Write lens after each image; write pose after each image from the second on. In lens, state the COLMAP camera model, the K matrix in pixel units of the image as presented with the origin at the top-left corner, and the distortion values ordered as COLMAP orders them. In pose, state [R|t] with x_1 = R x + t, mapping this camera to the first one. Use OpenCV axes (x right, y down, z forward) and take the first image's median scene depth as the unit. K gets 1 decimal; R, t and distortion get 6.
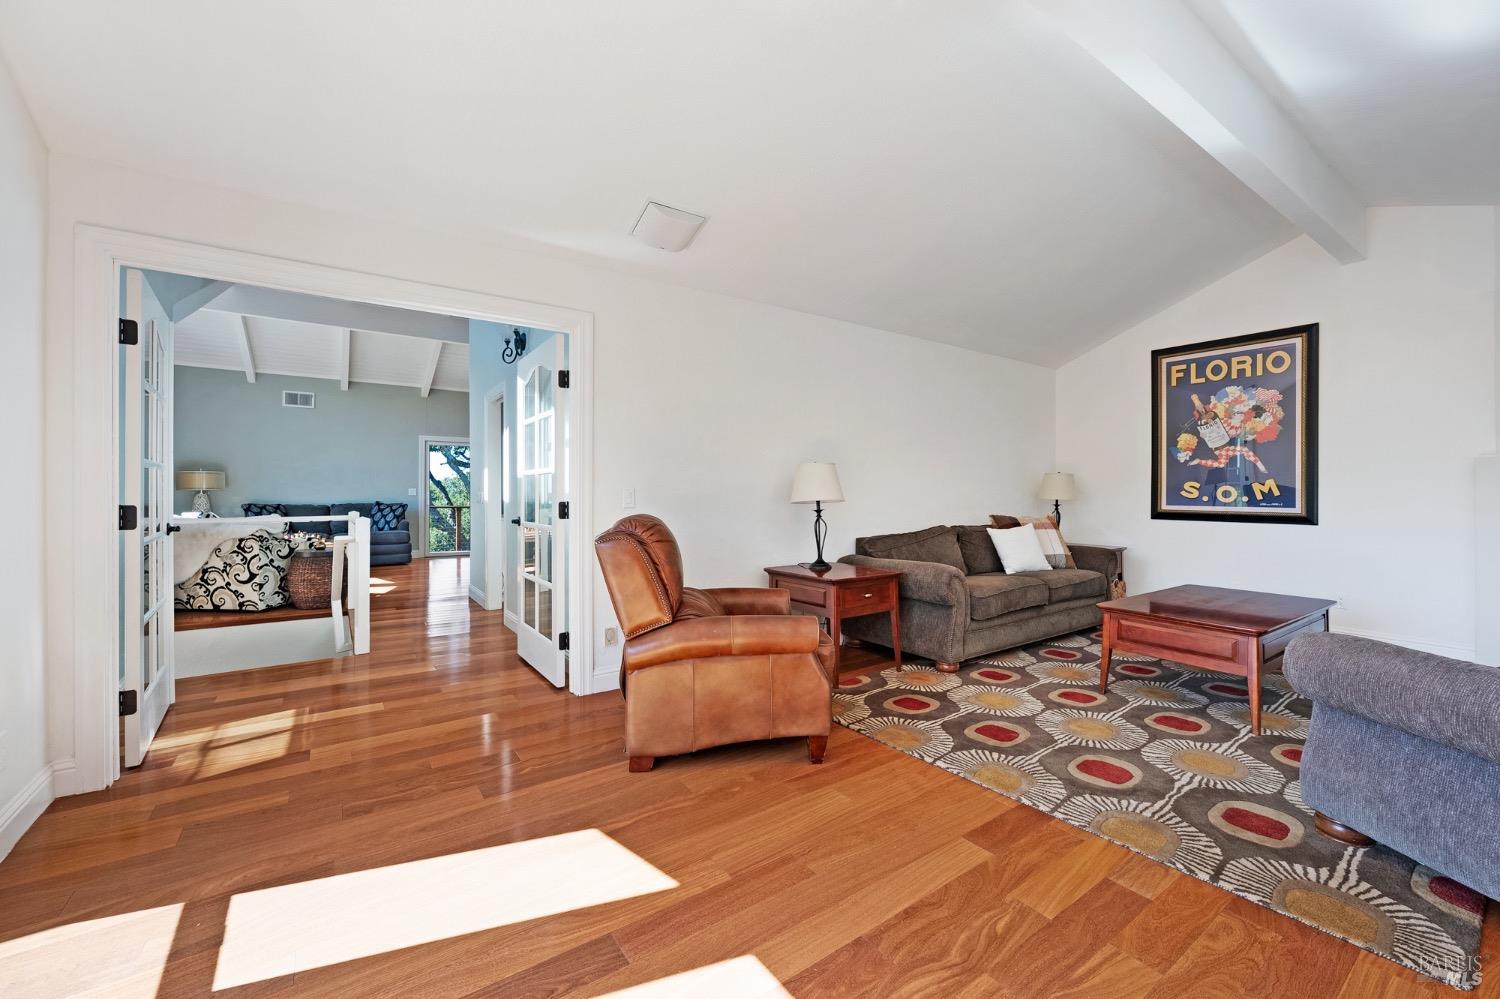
lens RADIAL K [[601.6, 0, 748.6], [0, 601.6, 494.5], [0, 0, 1]] dist [-0.007416, -0.000034]
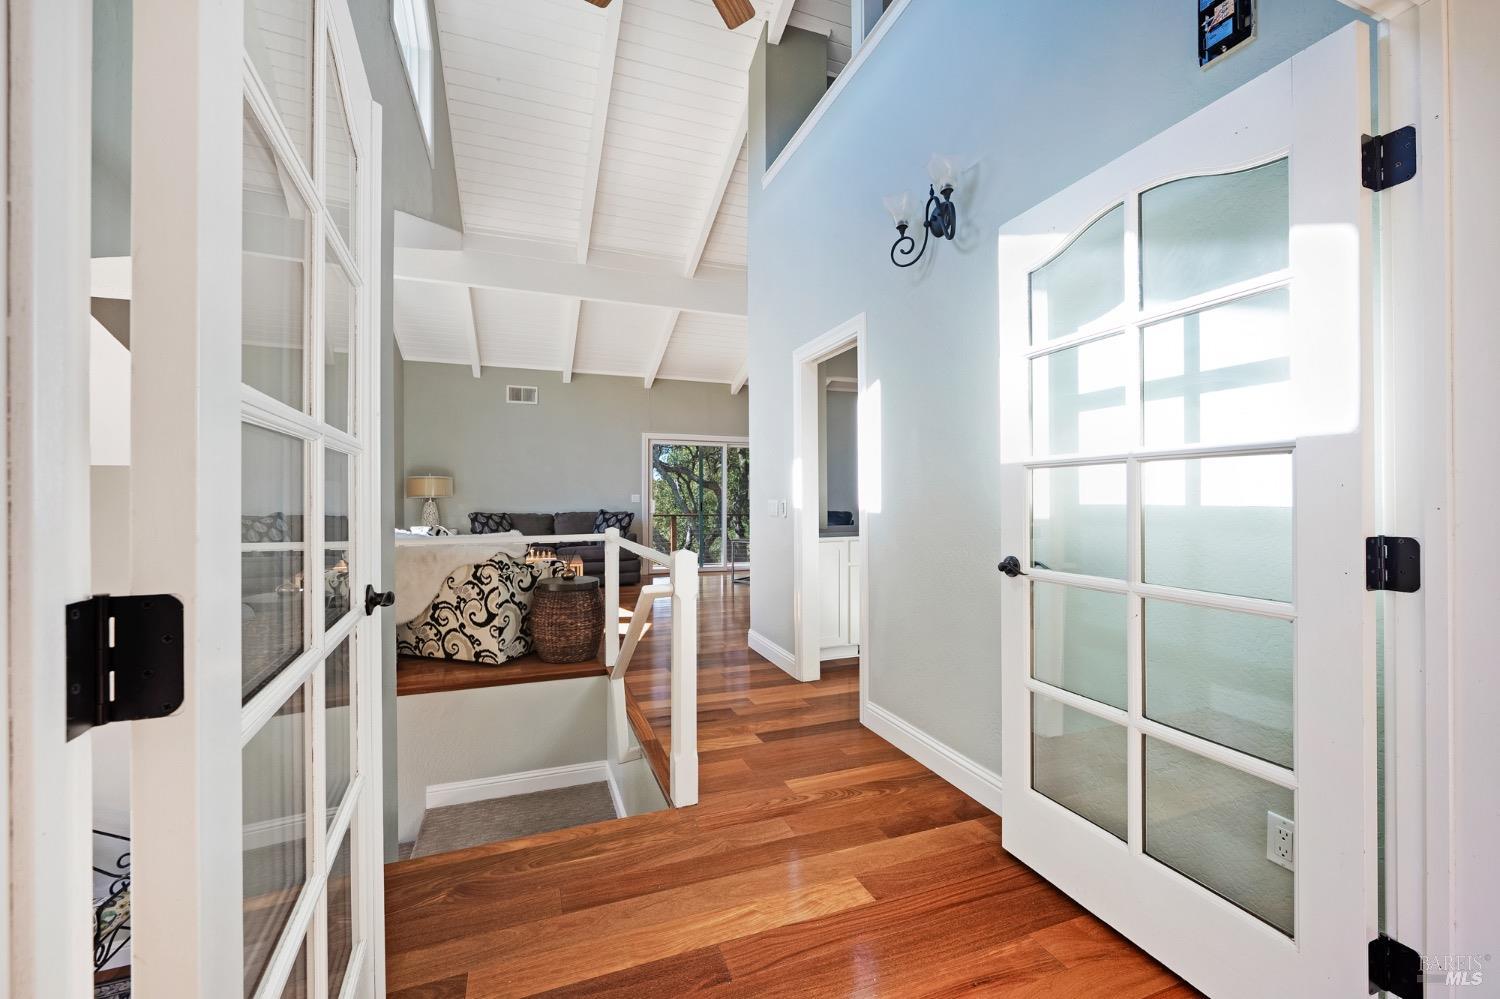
lens RADIAL K [[601.6, 0, 747.9], [0, 601.6, 496.9], [0, 0, 1]] dist [-0.007416, -0.000034]
pose [[0.968165, -0.004530, -0.250273, -0.339483], [0.003906, 0.999988, -0.002991, -0.006105], [0.250284, 0.001918, 0.968171, 0.367074]]
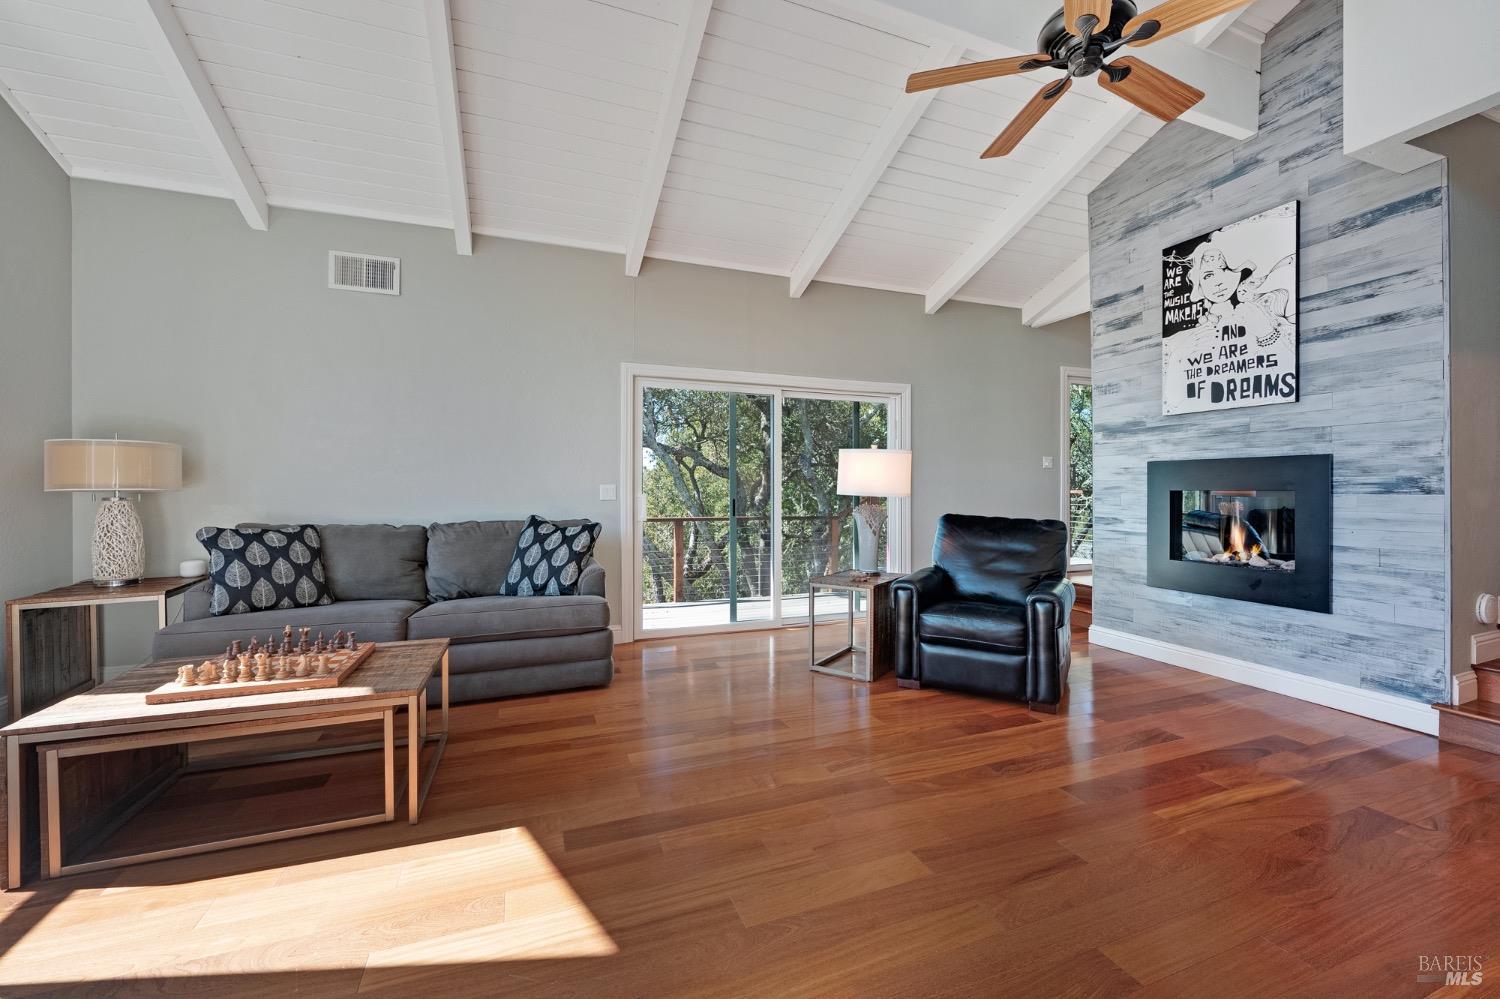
lens RADIAL K [[601.6, 0, 748.6], [0, 601.6, 491.4], [0, 0, 1]] dist [-0.007416, -0.000034]
pose [[0.970478, -0.002474, -0.241175, -0.644422], [0.003062, 0.999993, 0.002063, -0.009868], [0.241168, -0.002741, 0.970479, 1.089390]]
